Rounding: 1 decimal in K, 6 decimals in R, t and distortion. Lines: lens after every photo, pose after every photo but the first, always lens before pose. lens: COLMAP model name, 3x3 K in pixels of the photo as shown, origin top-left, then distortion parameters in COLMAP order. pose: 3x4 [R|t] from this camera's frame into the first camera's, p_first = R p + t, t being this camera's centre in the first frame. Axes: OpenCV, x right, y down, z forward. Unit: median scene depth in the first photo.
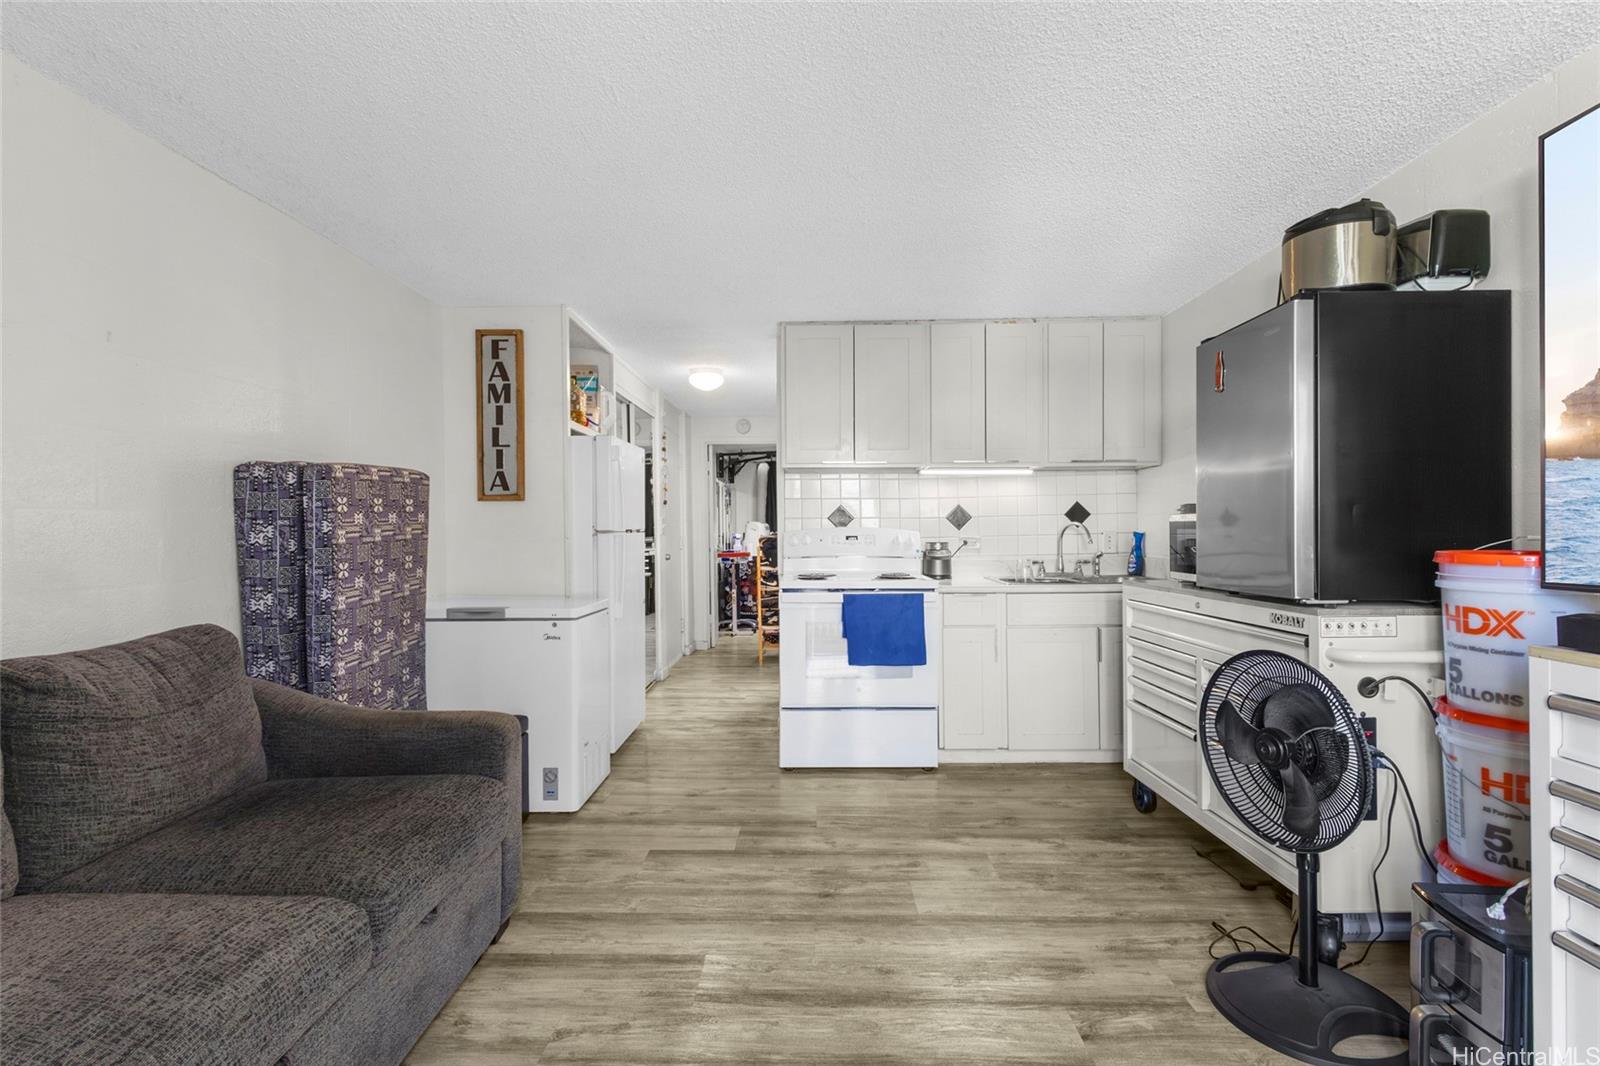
lens RADIAL K [[740.6, 0, 793.0], [0, 740.6, 528.8], [0, 0, 1]] dist [0.000932, 0.000703]
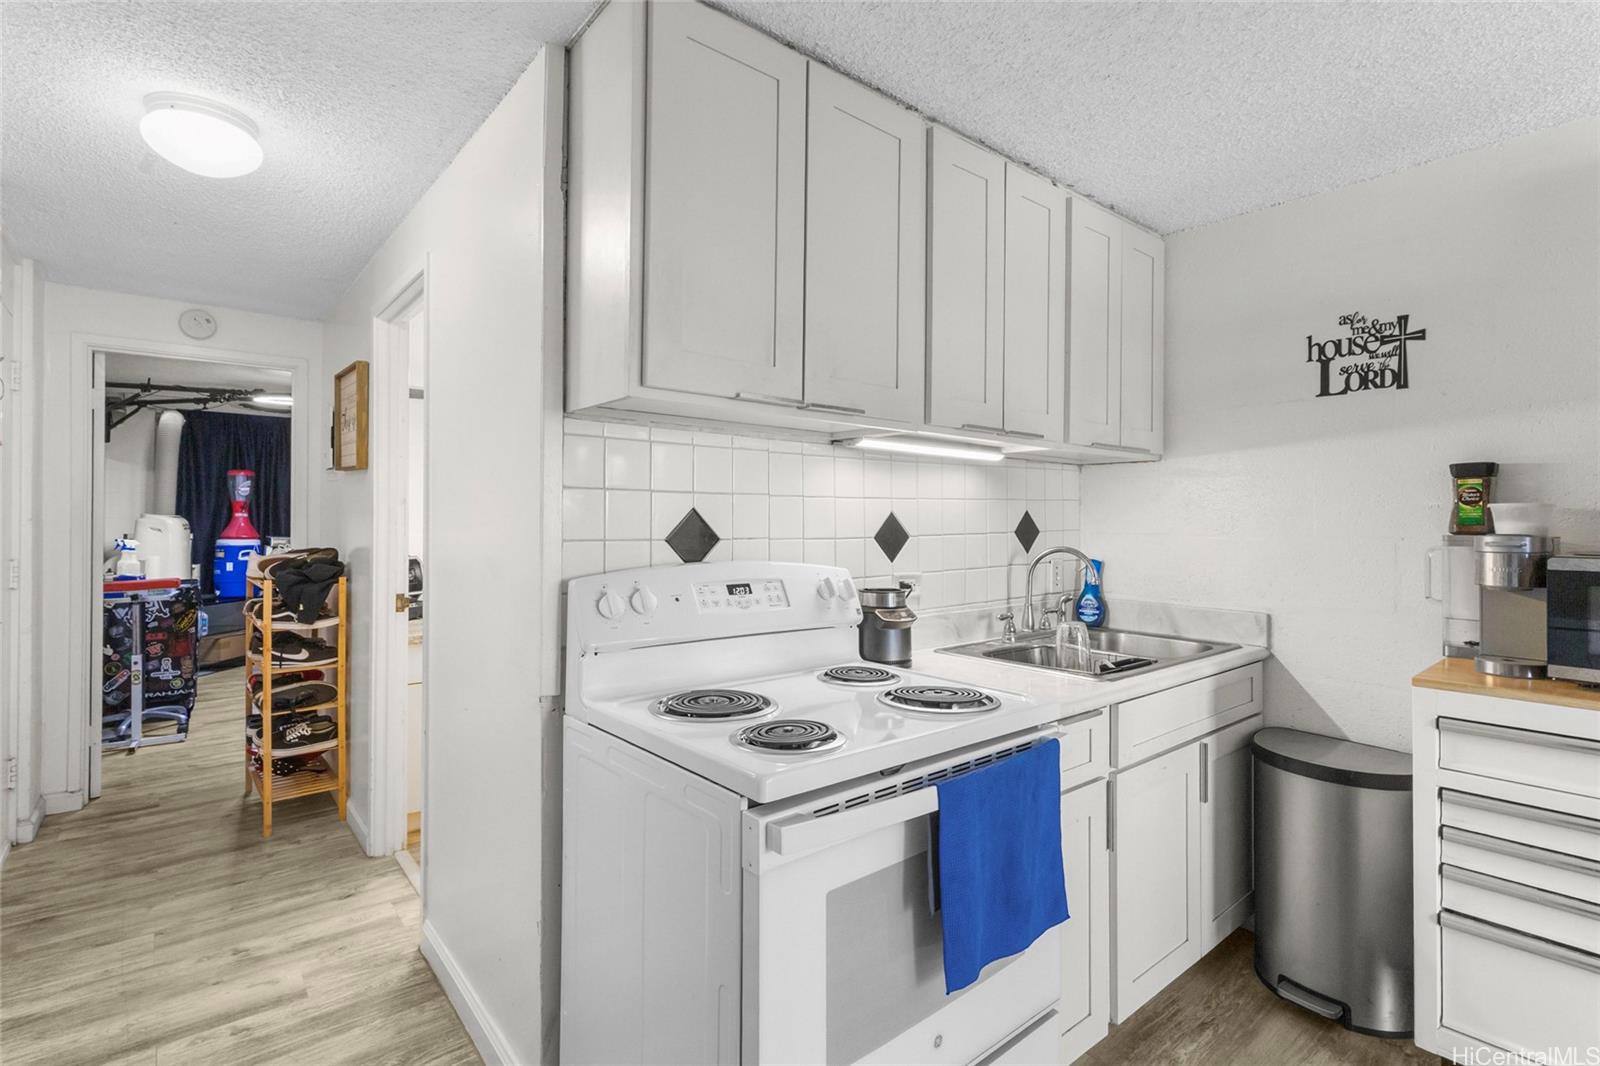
lens RADIAL K [[745.6, 0, 804.7], [0, 745.6, 521.6], [0, 0, 1]] dist [0.001921, 0.001171]
pose [[0.743004, 0.010209, 0.669209, -0.108807], [-0.012321, 0.999923, -0.001574, -0.016065], [-0.669174, -0.007076, 0.743072, 0.423736]]
